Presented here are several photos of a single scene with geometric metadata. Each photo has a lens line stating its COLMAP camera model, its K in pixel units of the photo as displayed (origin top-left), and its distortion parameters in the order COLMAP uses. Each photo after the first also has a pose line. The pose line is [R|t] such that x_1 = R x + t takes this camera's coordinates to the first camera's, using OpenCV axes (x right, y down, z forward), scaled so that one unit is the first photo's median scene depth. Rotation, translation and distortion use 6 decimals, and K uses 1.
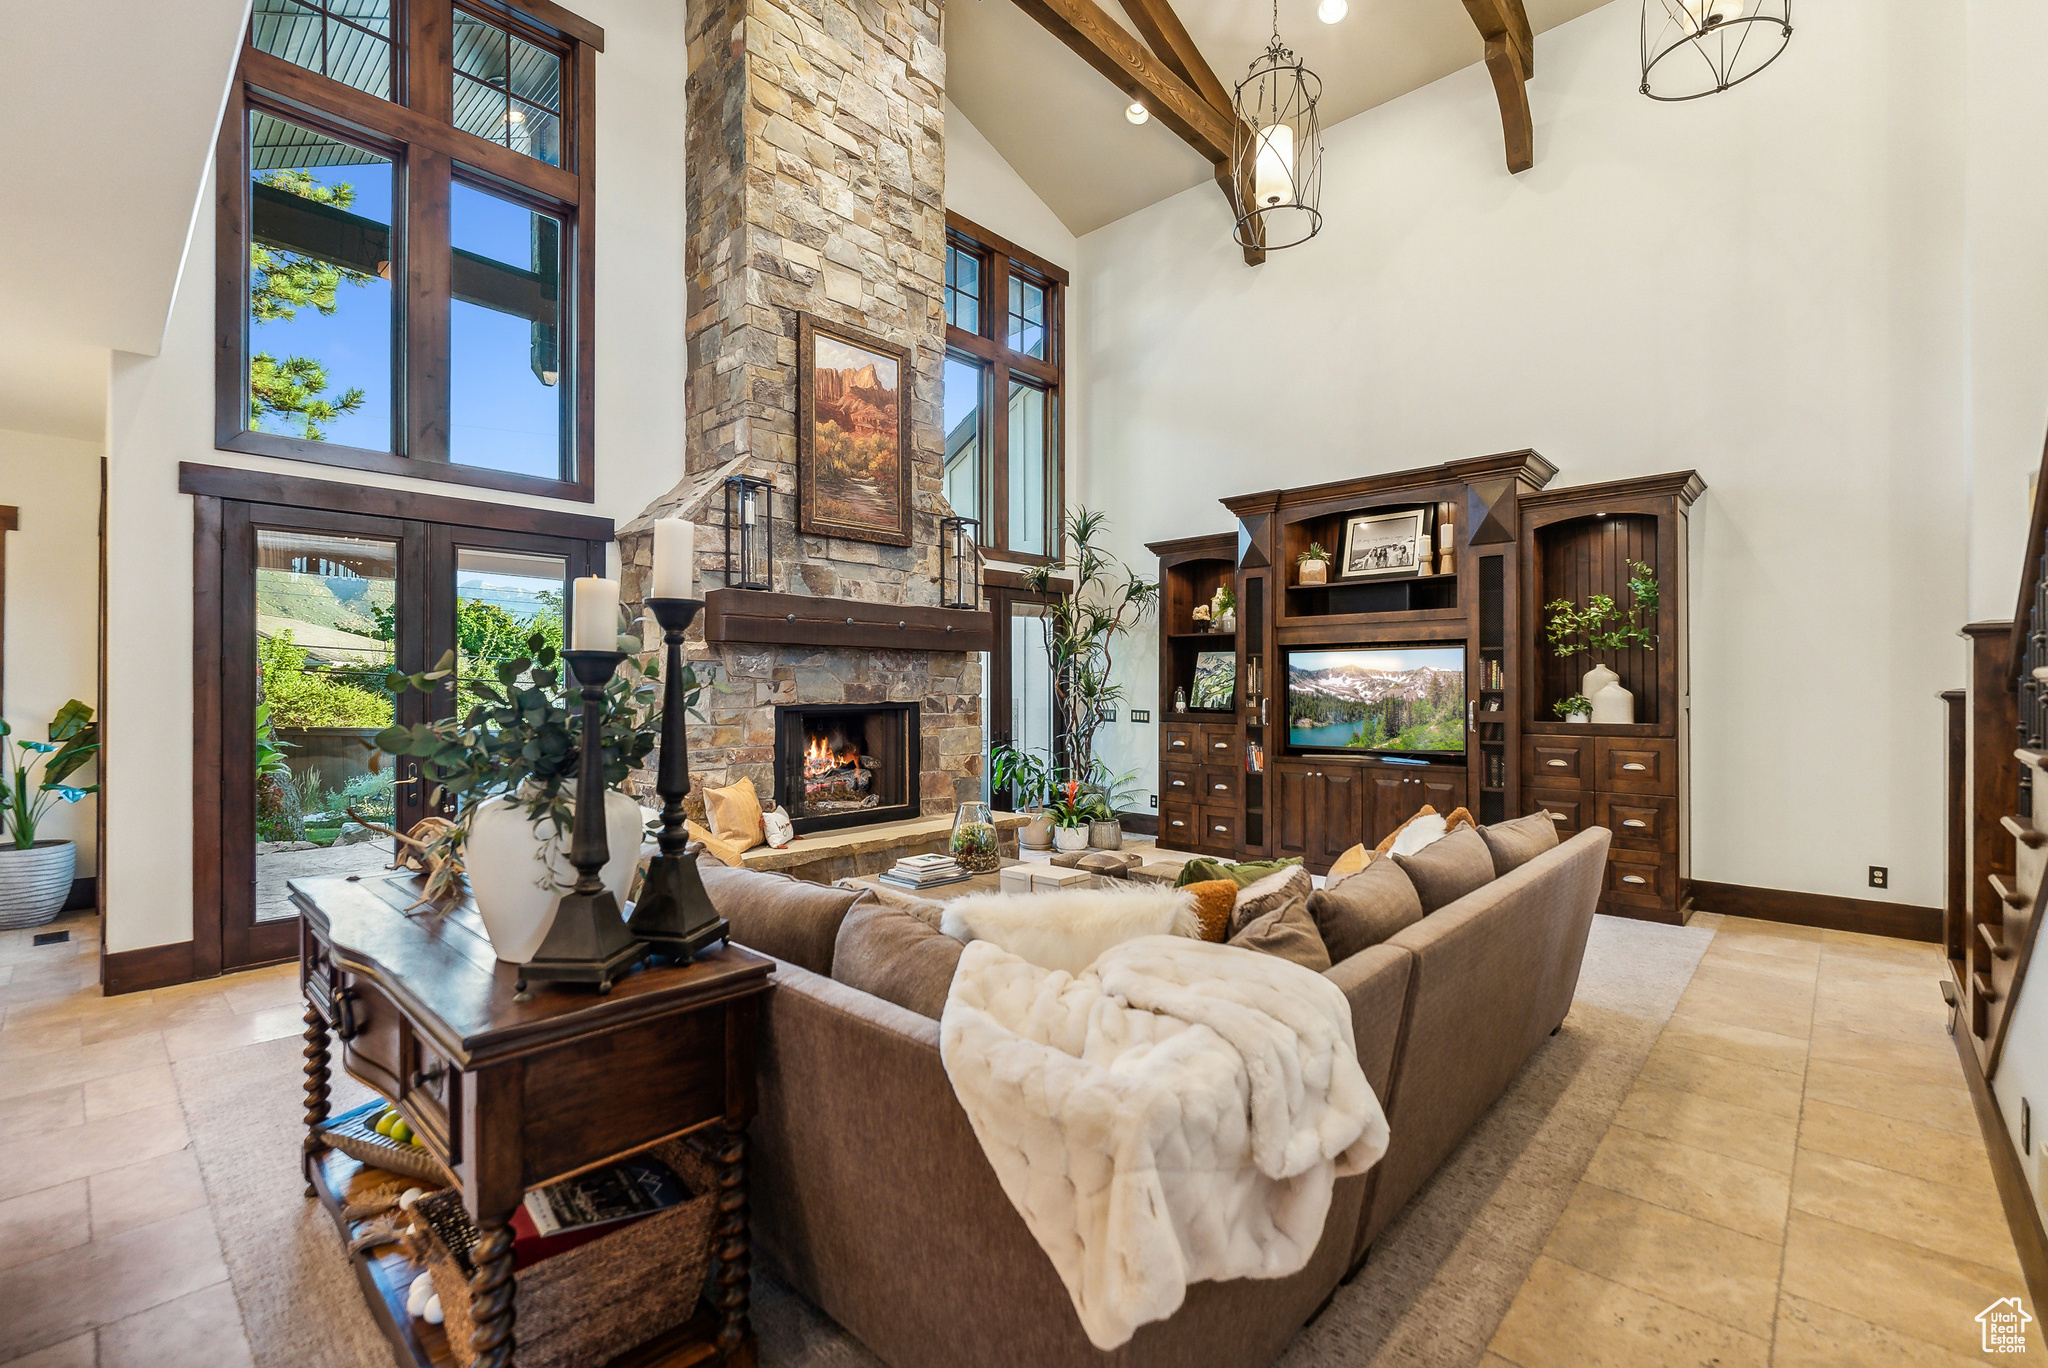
lens RADIAL K [[884.8, 0, 1024.0], [0, 884.8, 684.0], [0, 0, 1]] dist [0.001449, 0.000019]
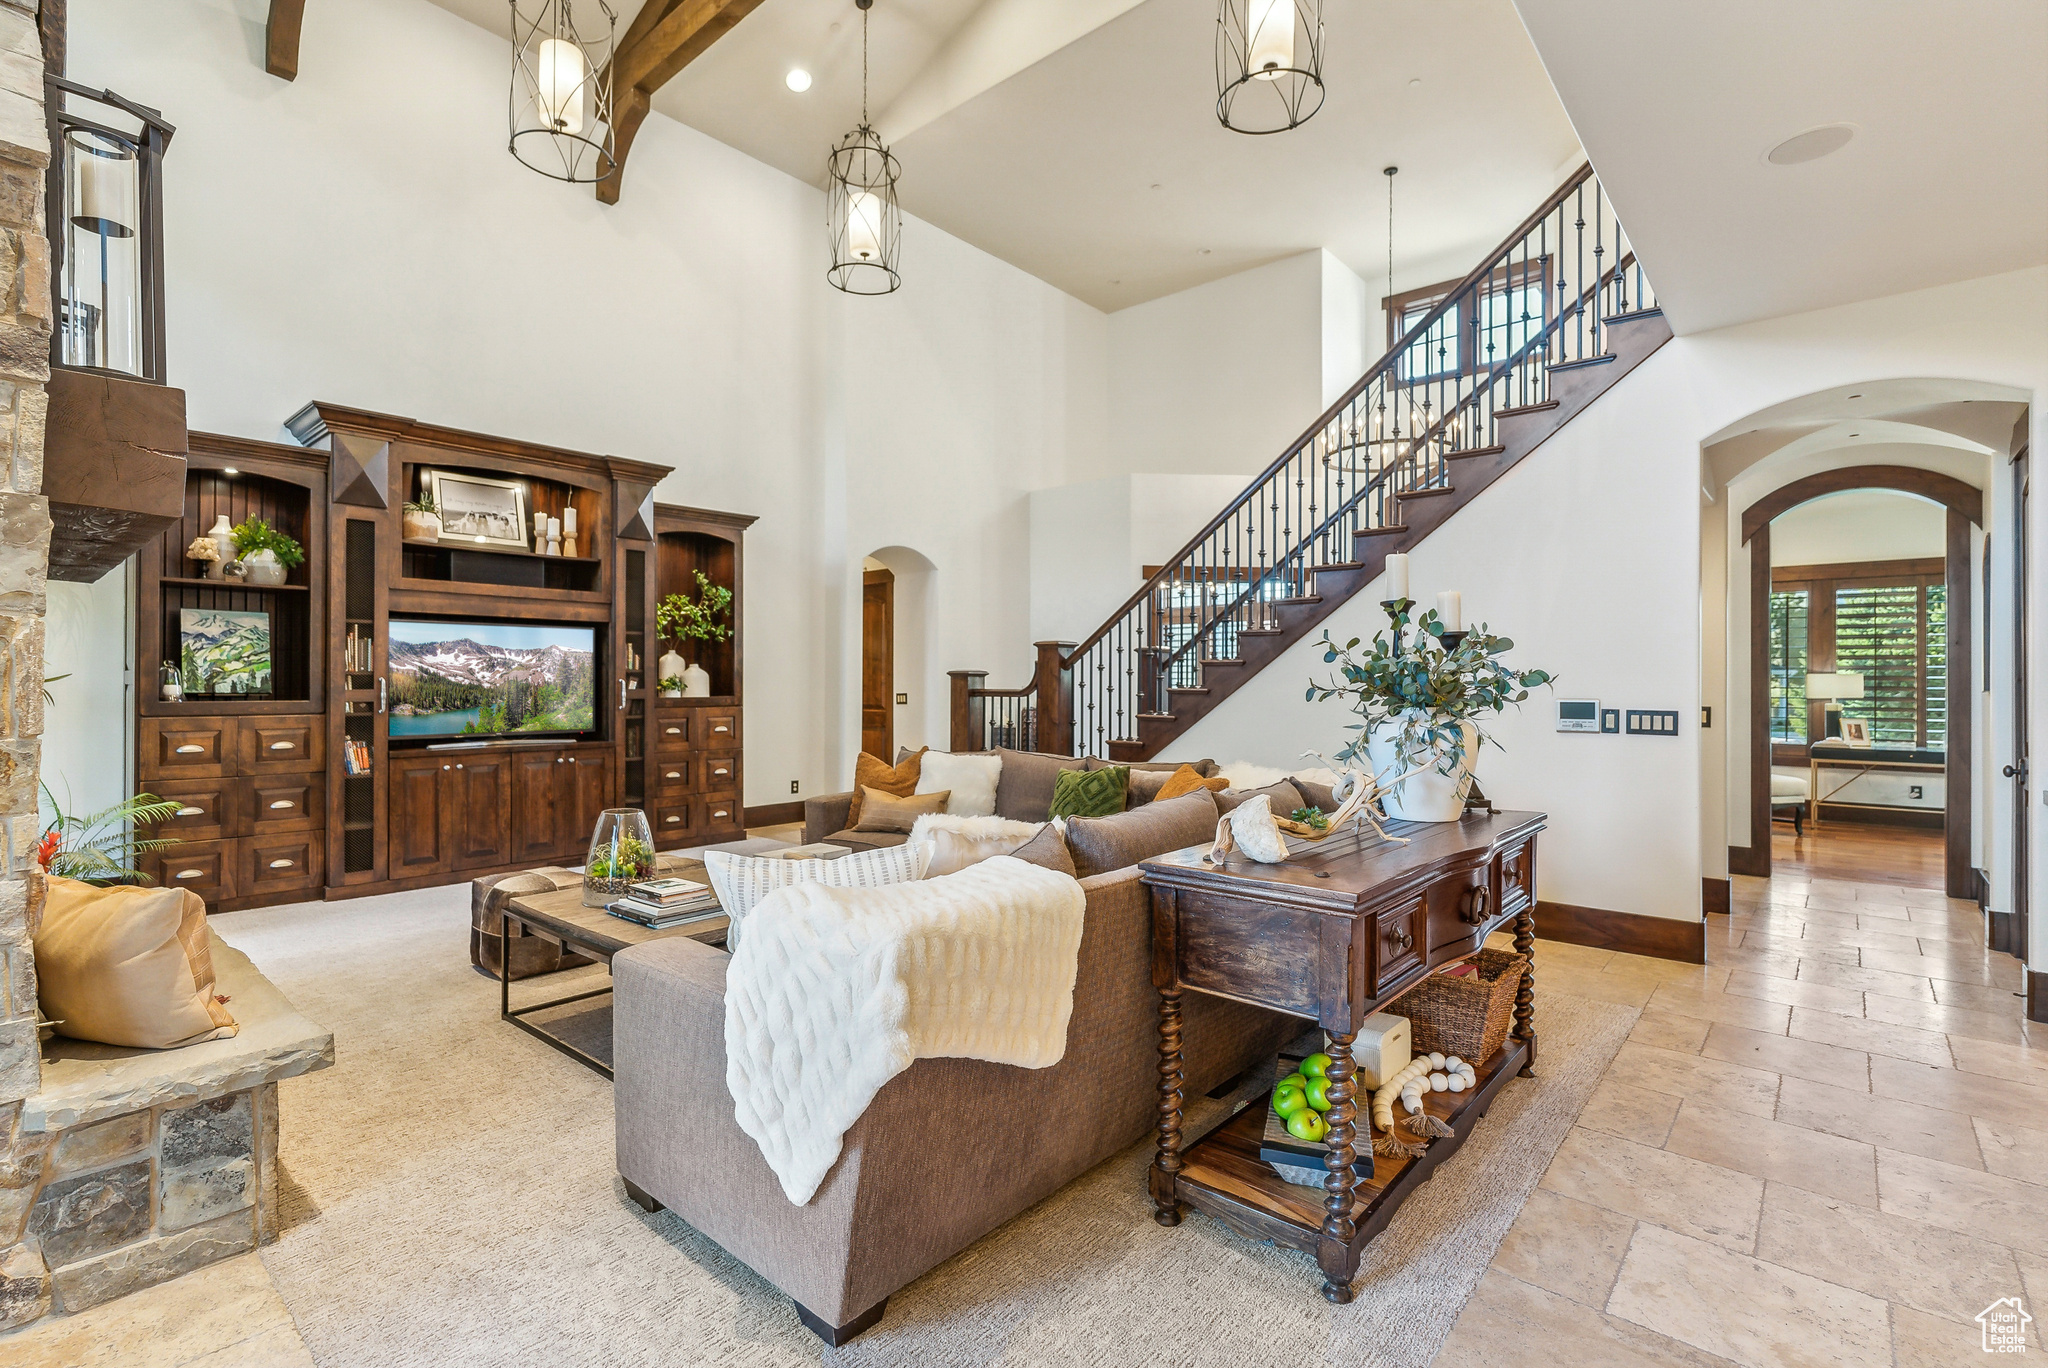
lens RADIAL K [[938.3, 0, 1024.0], [0, 938.3, 684.0], [0, 0, 1]] dist [0.001276, 0.000143]
pose [[-0.035431, 0.002759, 0.999368, -0.650692], [-0.003284, 0.999990, -0.002877, 0.025237], [-0.999367, -0.003384, -0.035422, 0.527959]]
